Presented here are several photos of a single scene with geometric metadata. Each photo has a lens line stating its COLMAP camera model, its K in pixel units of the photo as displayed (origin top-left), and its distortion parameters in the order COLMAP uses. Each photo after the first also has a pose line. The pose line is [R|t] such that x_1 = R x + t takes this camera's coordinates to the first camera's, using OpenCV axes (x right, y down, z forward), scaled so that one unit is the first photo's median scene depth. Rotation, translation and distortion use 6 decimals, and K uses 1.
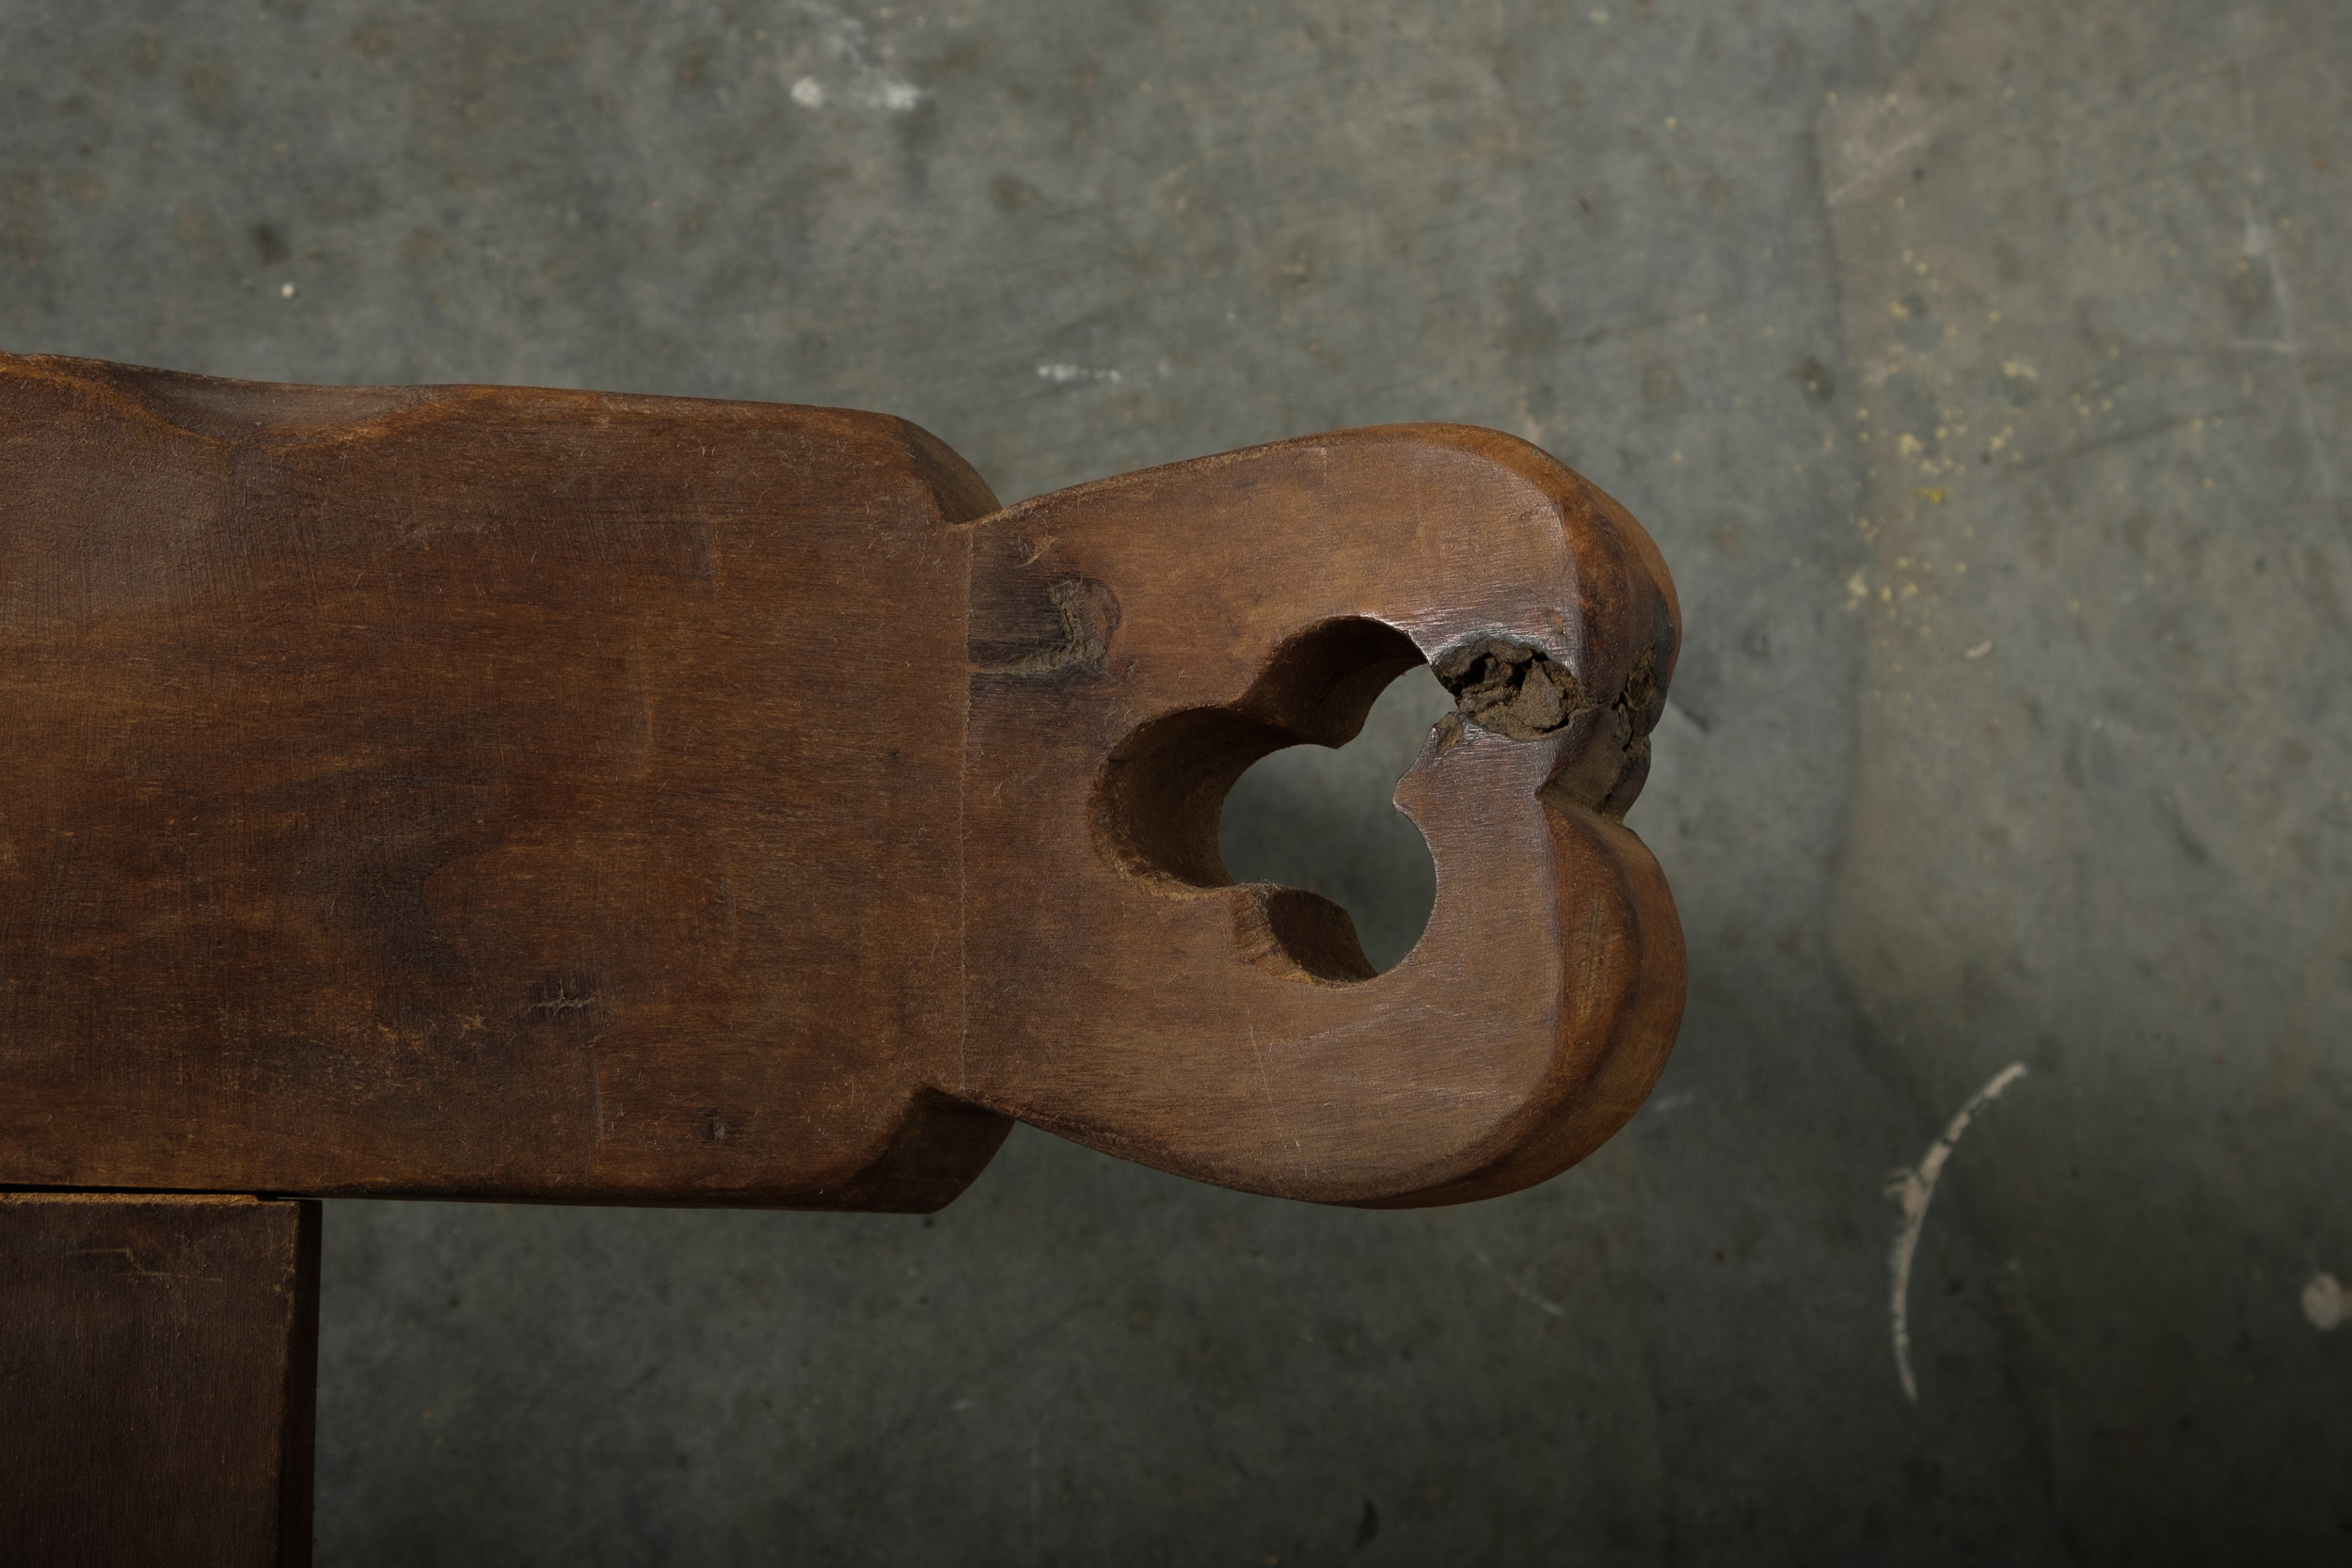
lens RADIAL K [[2950.8, 0, 1177.3], [0, 2950.8, 768.1], [0, 0, 1]] dist [-0.020753, 0.000000]
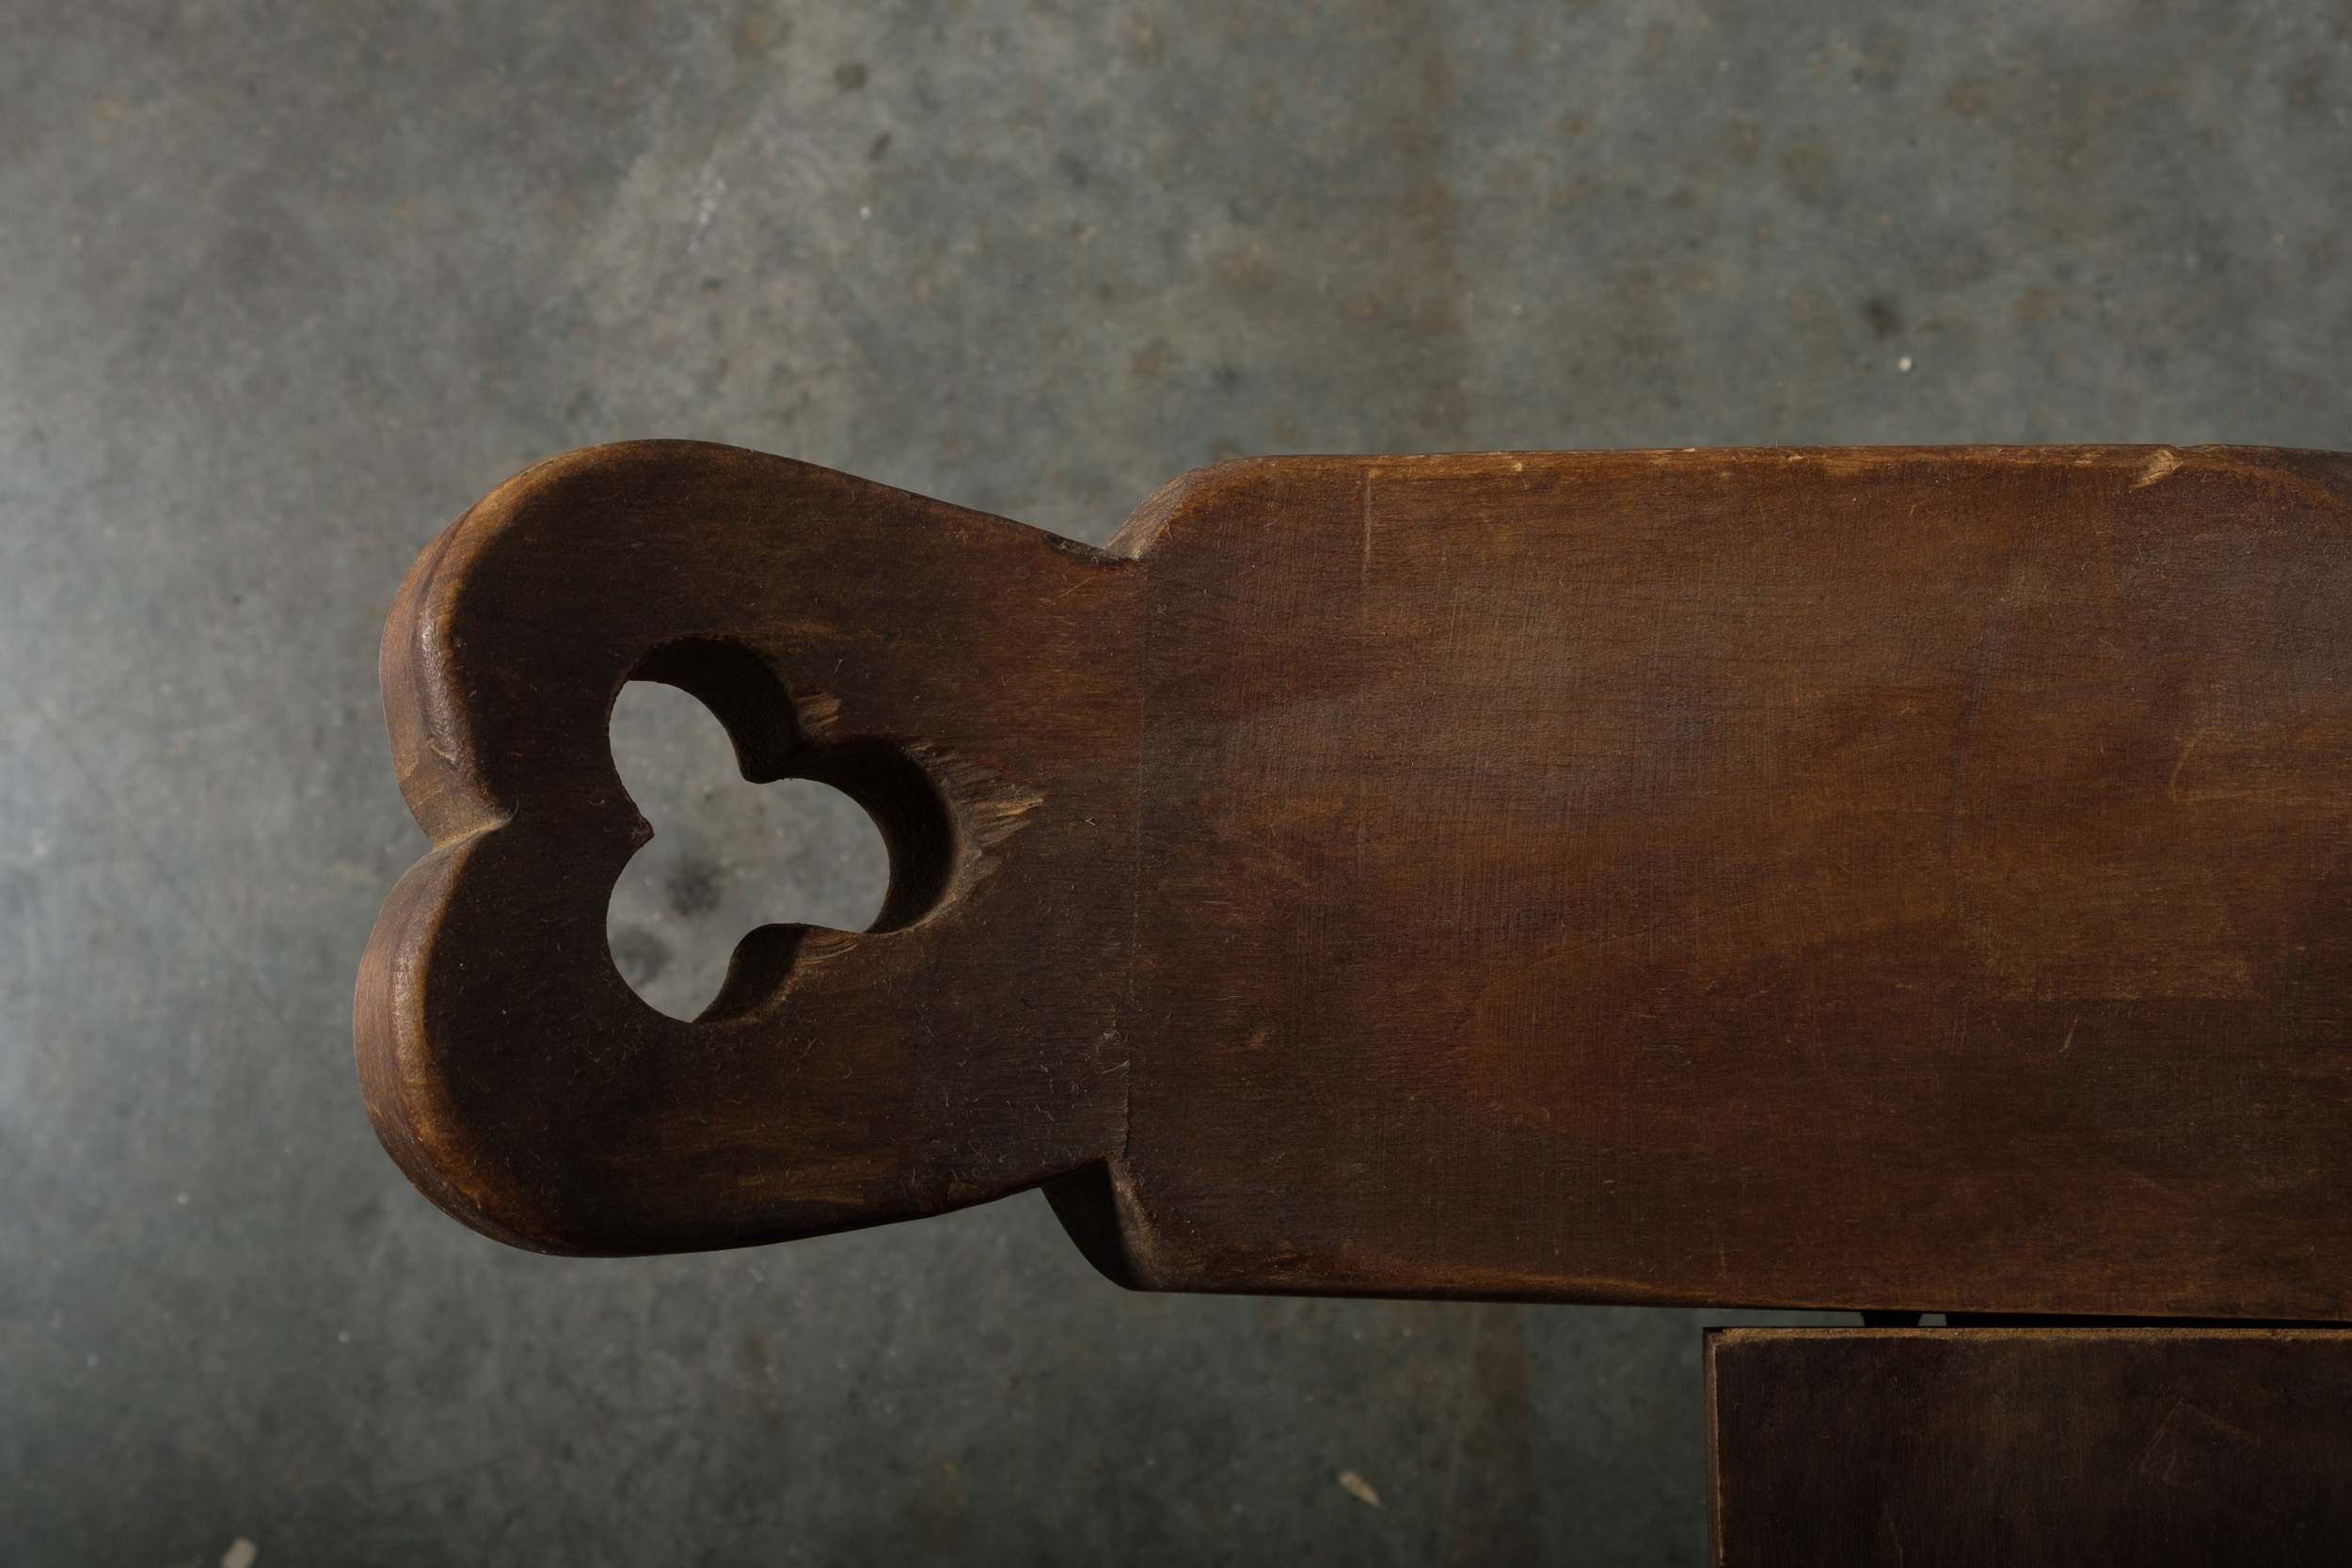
lens RADIAL K [[2950.8, 0, 1176.4], [0, 2950.8, 798.7], [0, 0, 1]] dist [-0.020753, 0.000000]
pose [[0.940159, -0.044839, -0.337773, -0.204249], [0.042873, 0.998992, -0.013283, -0.014750], [0.338028, -0.001993, 0.941134, -0.006686]]
